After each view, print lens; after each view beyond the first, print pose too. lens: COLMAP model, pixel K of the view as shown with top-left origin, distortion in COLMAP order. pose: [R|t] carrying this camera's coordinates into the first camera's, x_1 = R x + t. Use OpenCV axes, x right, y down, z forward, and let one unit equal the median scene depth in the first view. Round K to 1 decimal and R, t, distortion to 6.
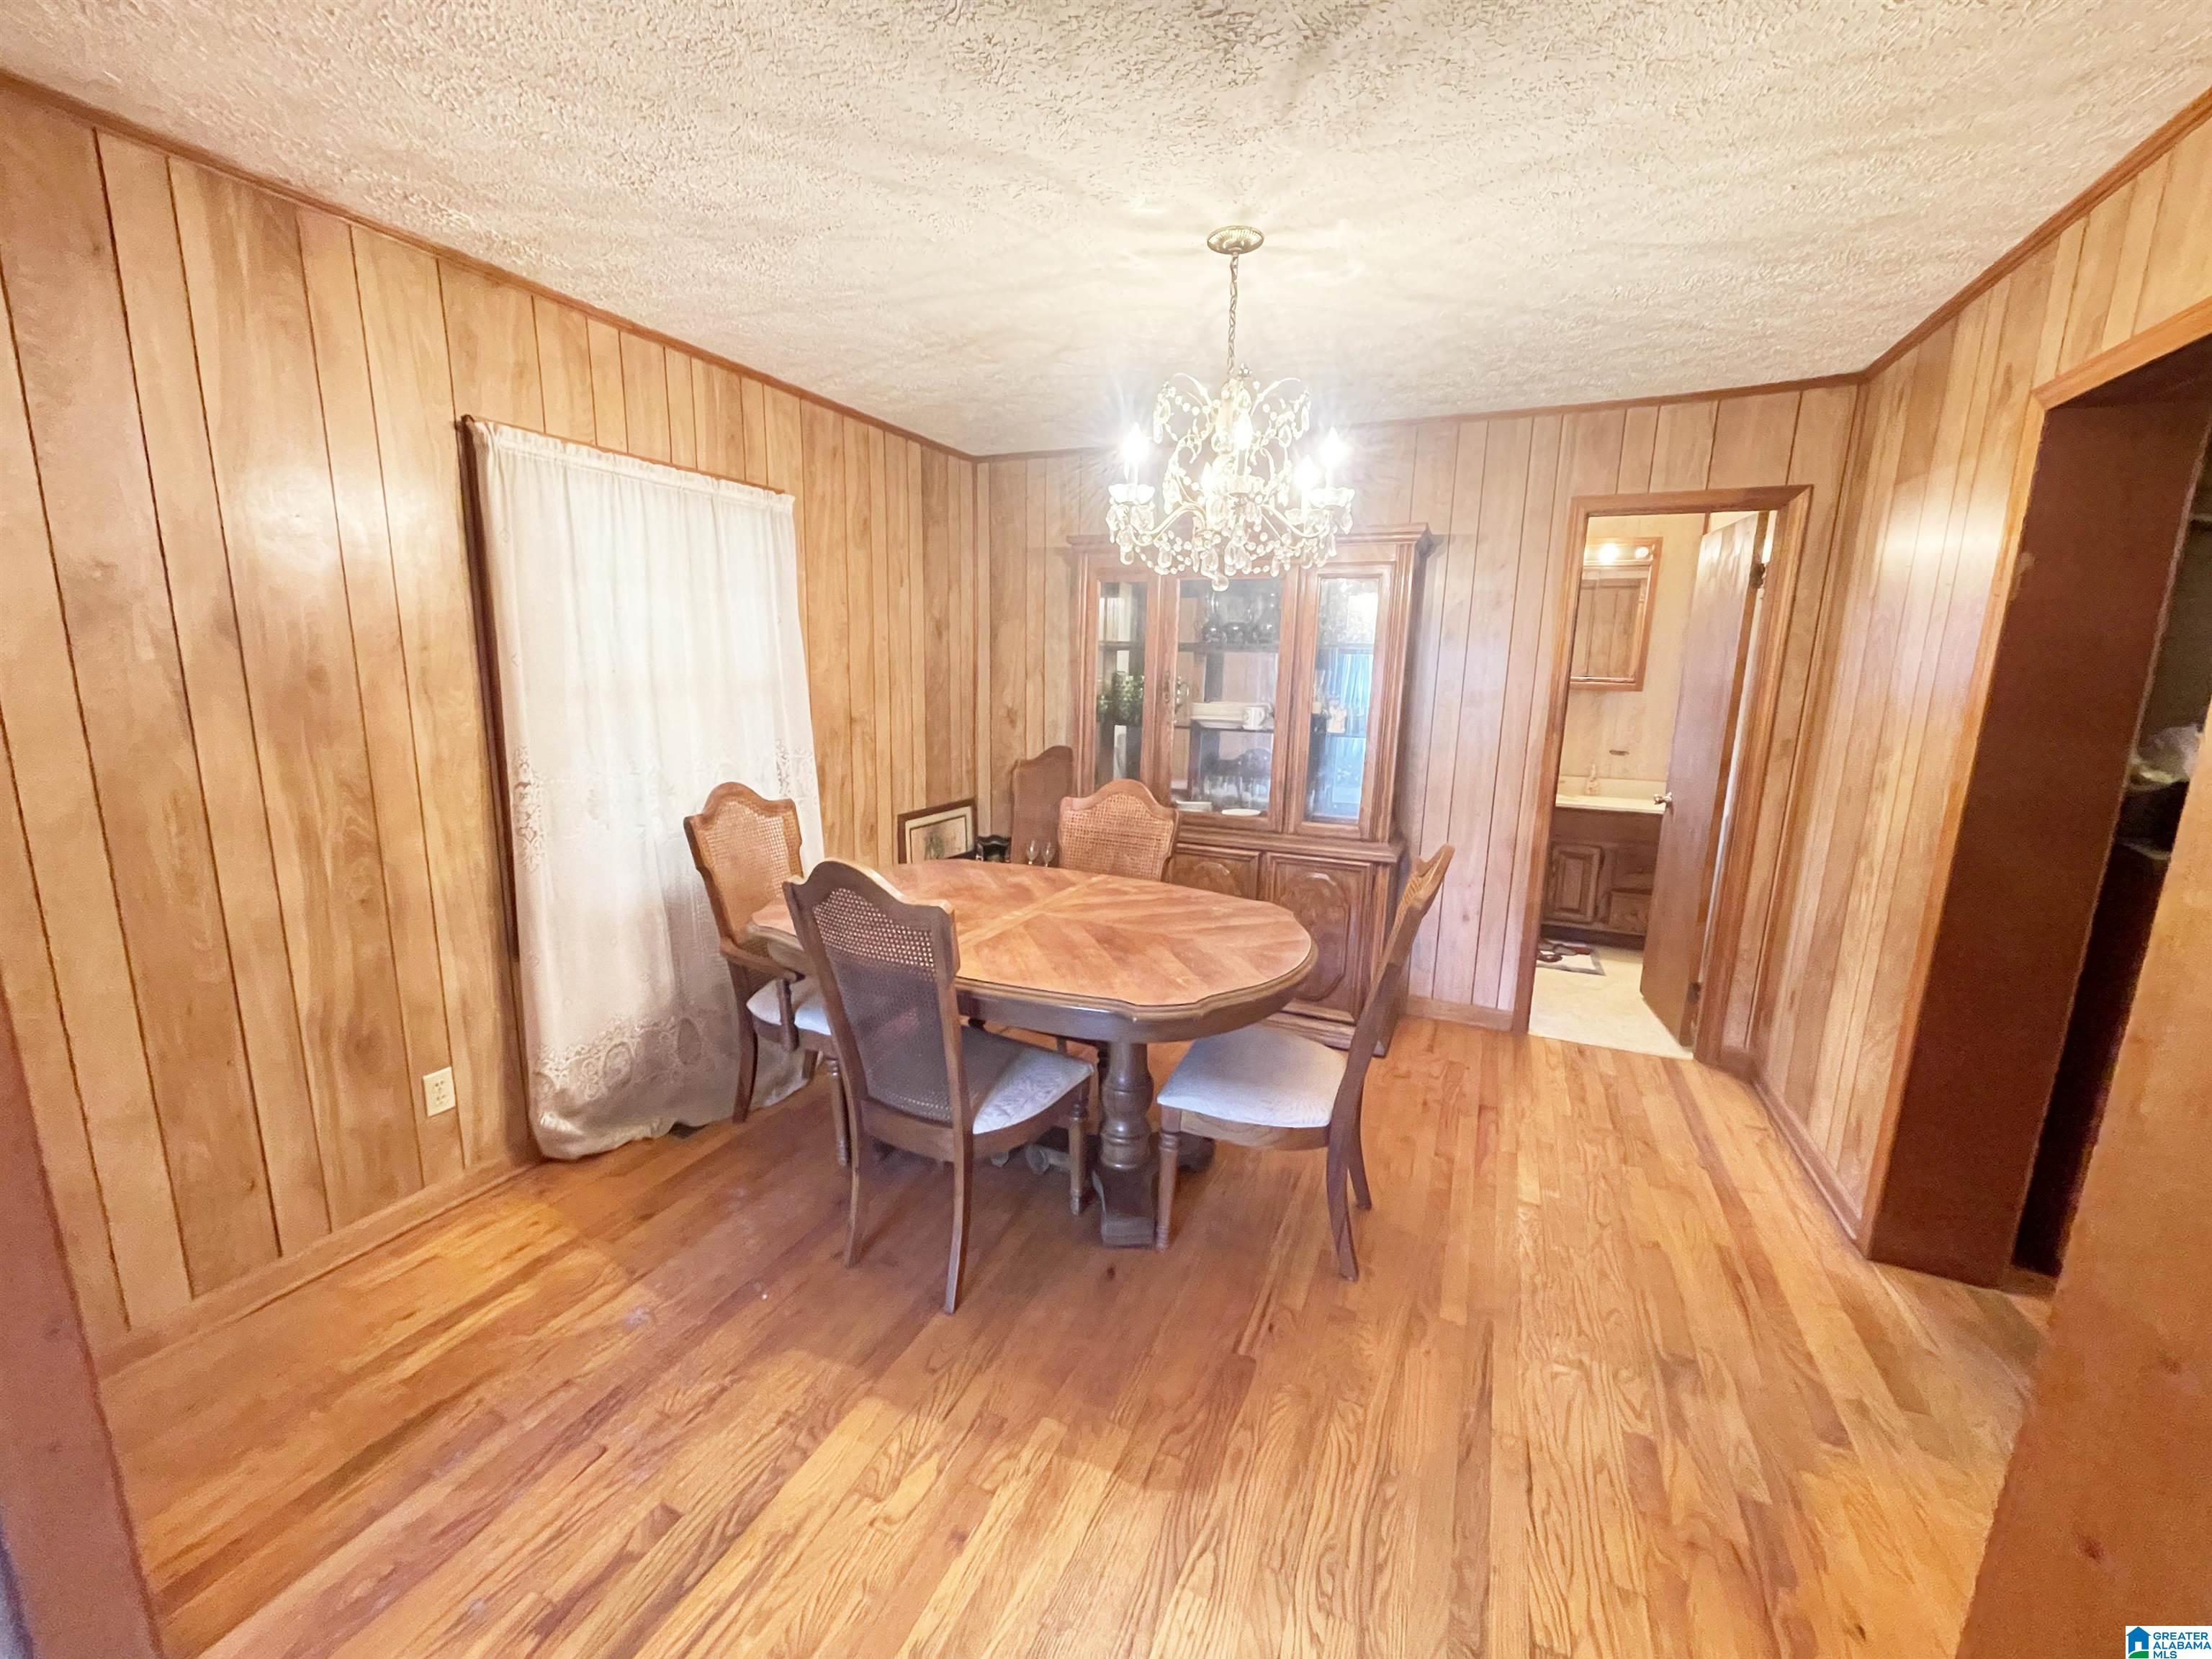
lens RADIAL K [[886.9, 0, 1102.5], [0, 886.9, 832.2], [0, 0, 1]] dist [-0.009747, 0.000258]
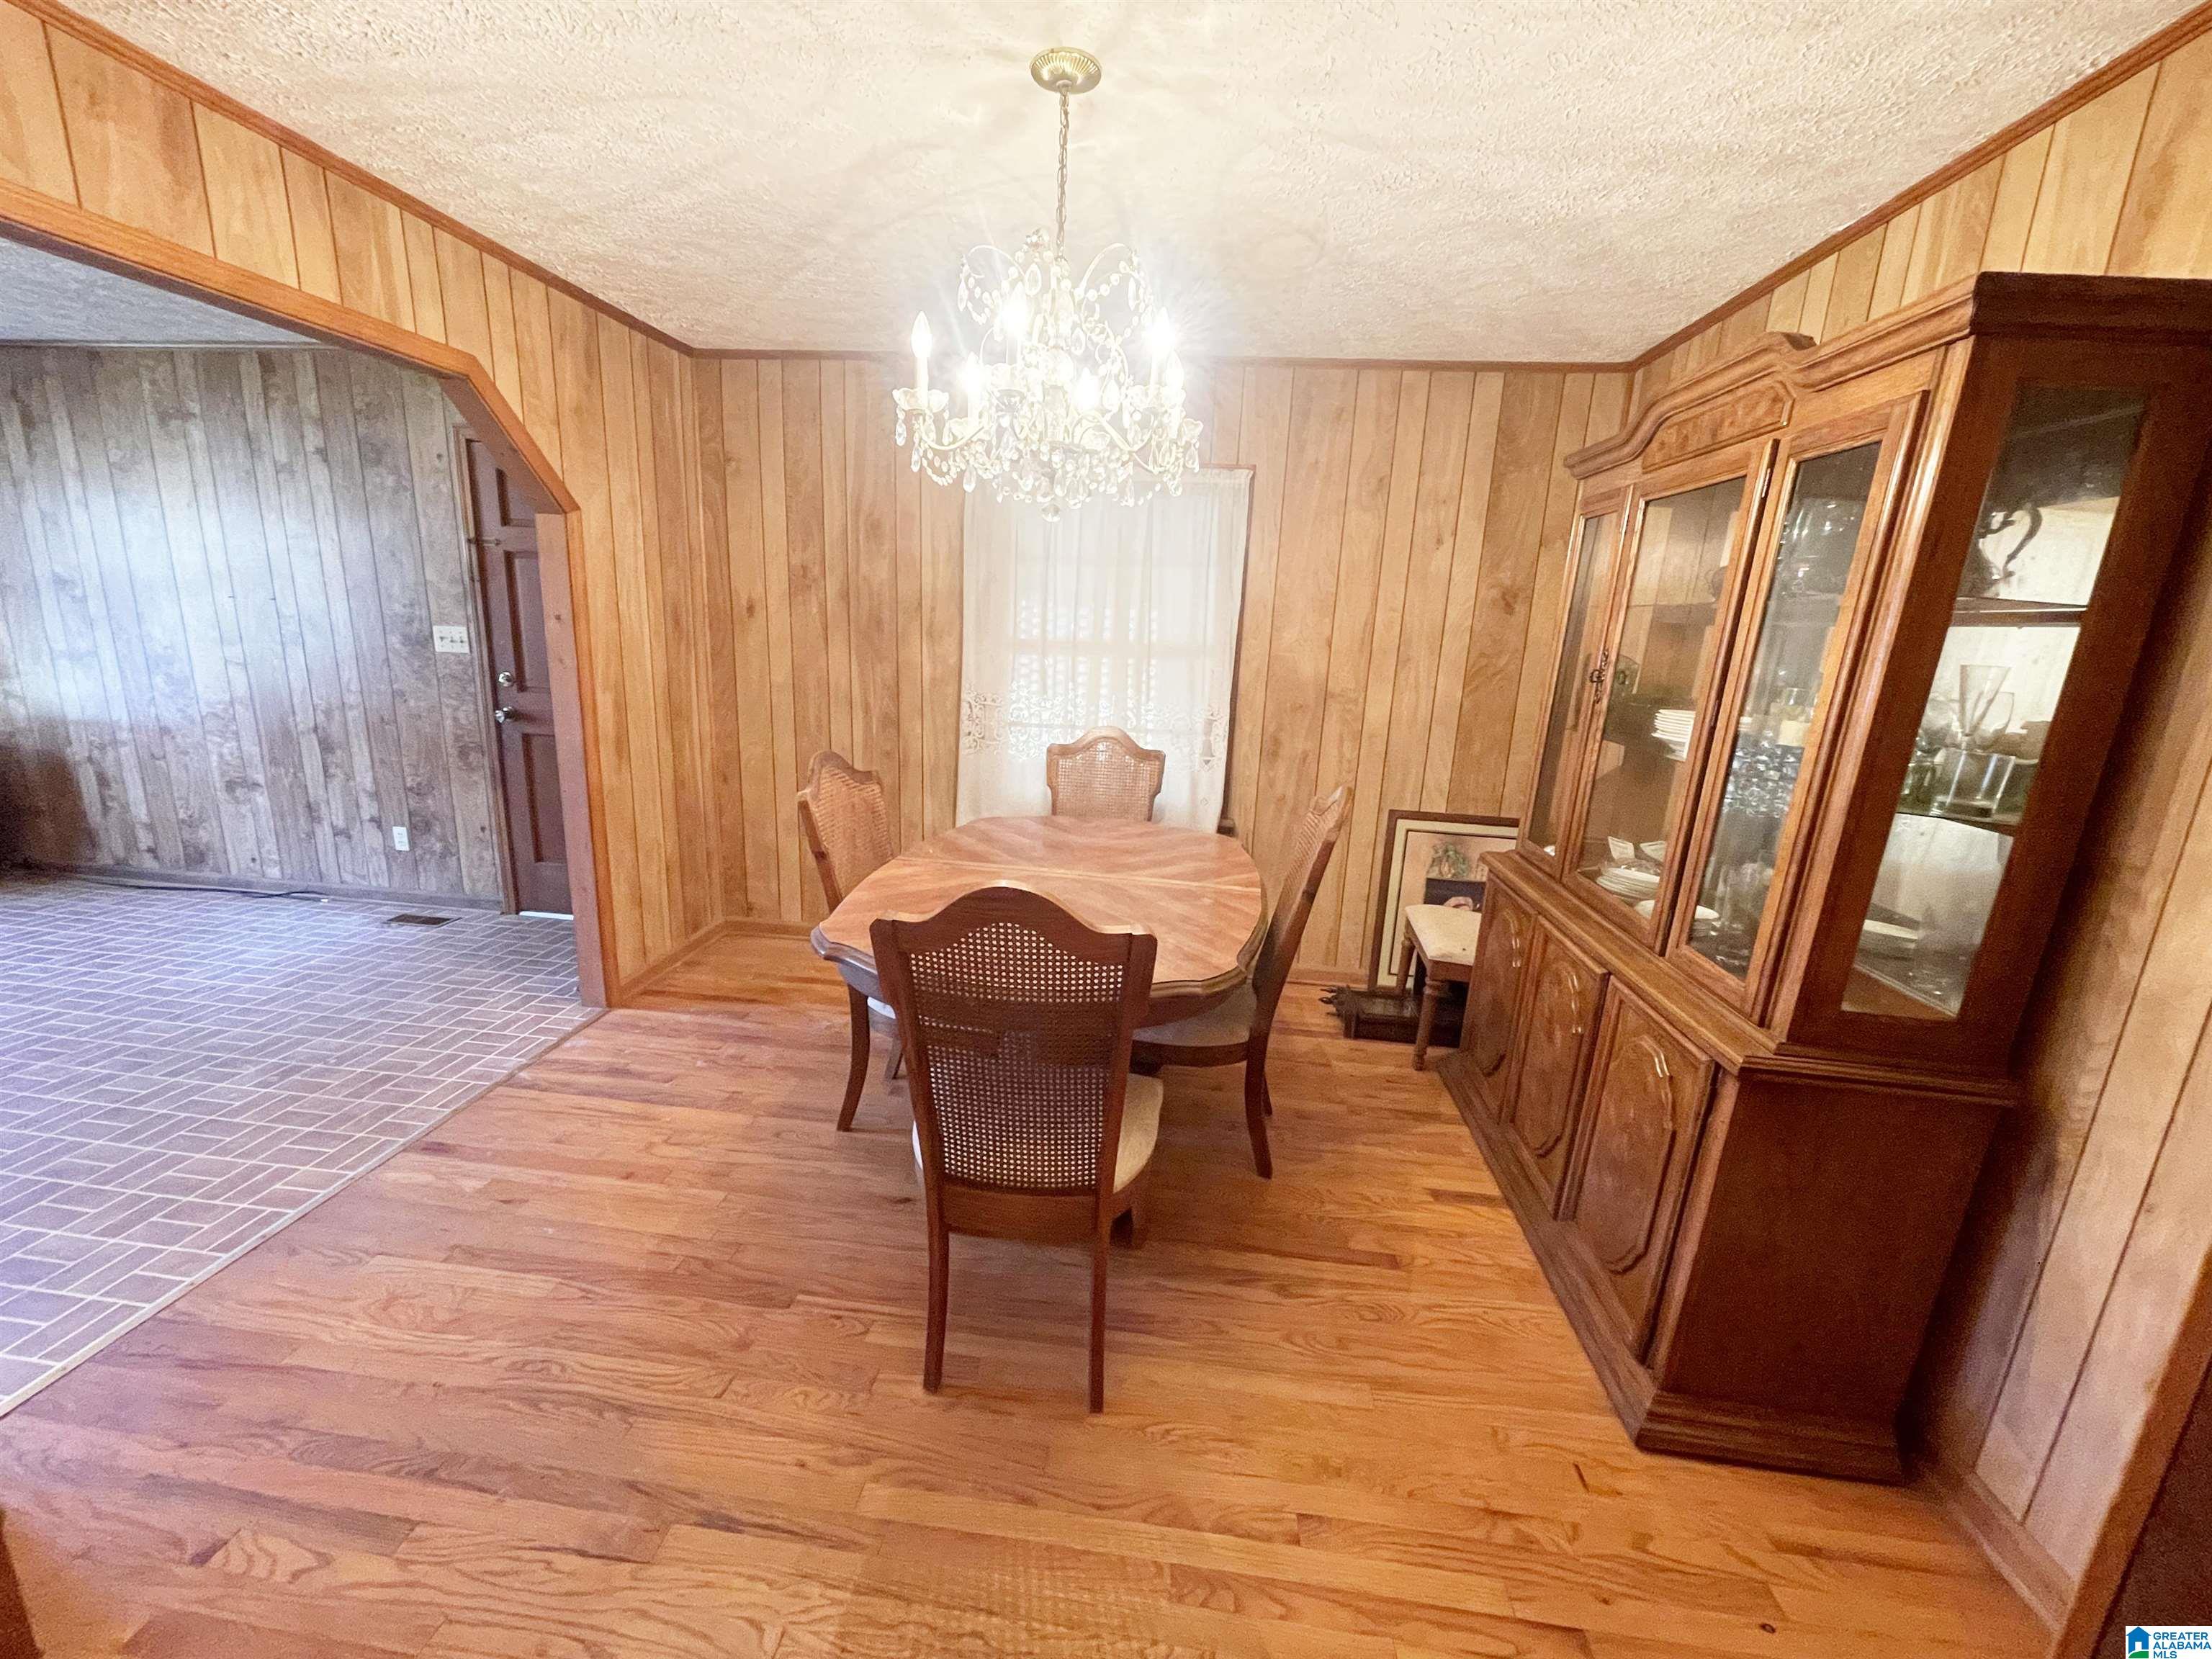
lens RADIAL K [[886.9, 0, 1100.5], [0, 886.9, 833.5], [0, 0, 1]] dist [-0.009747, 0.000258]
pose [[0.299173, 0.218211, -0.928913, 0.931190], [-0.218278, 0.963338, 0.155997, -0.128863], [0.928898, 0.156091, 0.335835, 0.779138]]
